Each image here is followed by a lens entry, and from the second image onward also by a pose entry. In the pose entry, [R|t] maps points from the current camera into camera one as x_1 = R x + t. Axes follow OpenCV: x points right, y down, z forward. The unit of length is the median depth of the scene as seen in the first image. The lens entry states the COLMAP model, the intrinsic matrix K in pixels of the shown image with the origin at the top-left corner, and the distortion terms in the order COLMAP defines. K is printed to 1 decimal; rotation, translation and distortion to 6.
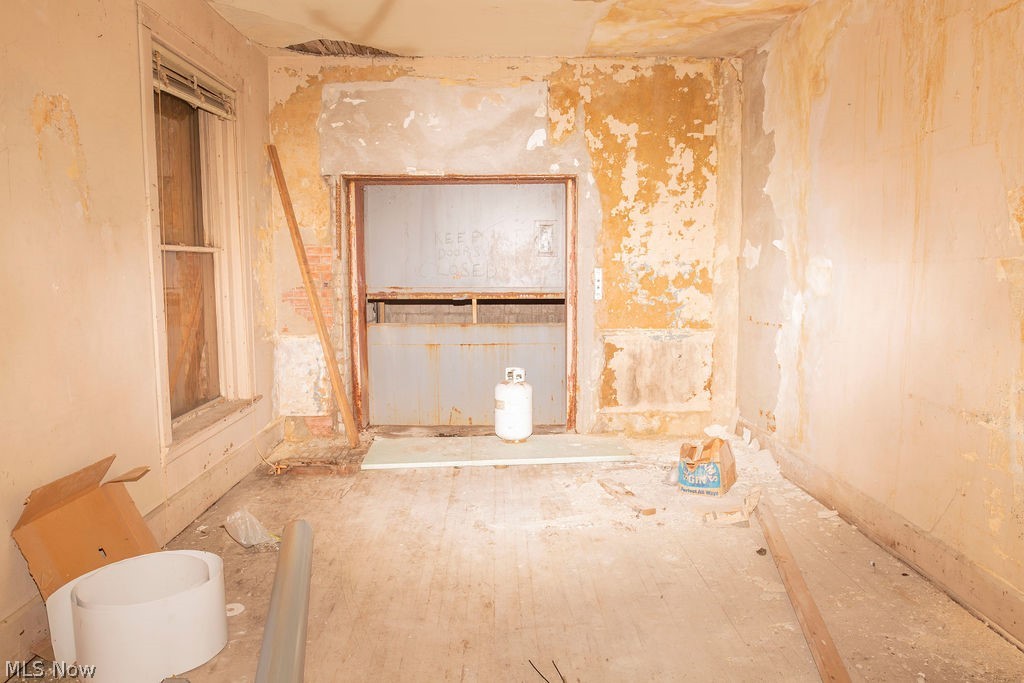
lens RADIAL K [[726.3, 0, 512.7], [0, 726.3, 339.6], [0, 0, 1]] dist [-0.006637, -0.001444]
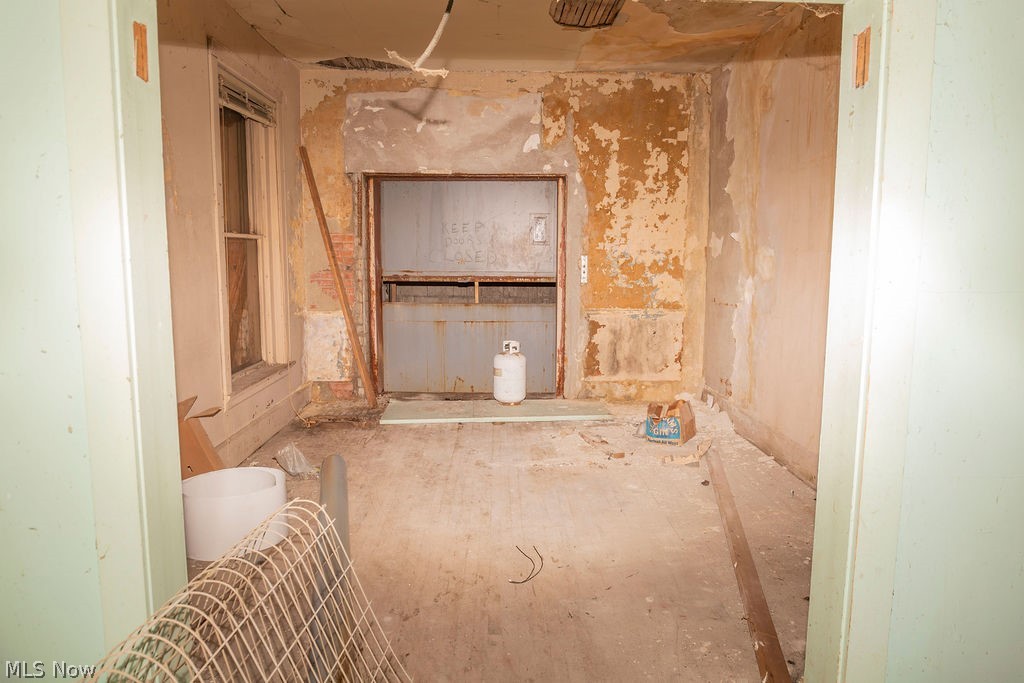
lens RADIAL K [[726.3, 0, 512.5], [0, 726.3, 342.3], [0, 0, 1]] dist [-0.006637, -0.001444]
pose [[0.999959, 0.008939, -0.001518, 0.007012], [-0.008910, 0.999795, 0.018177, 0.020187], [0.001681, -0.018163, 0.999834, -0.162602]]
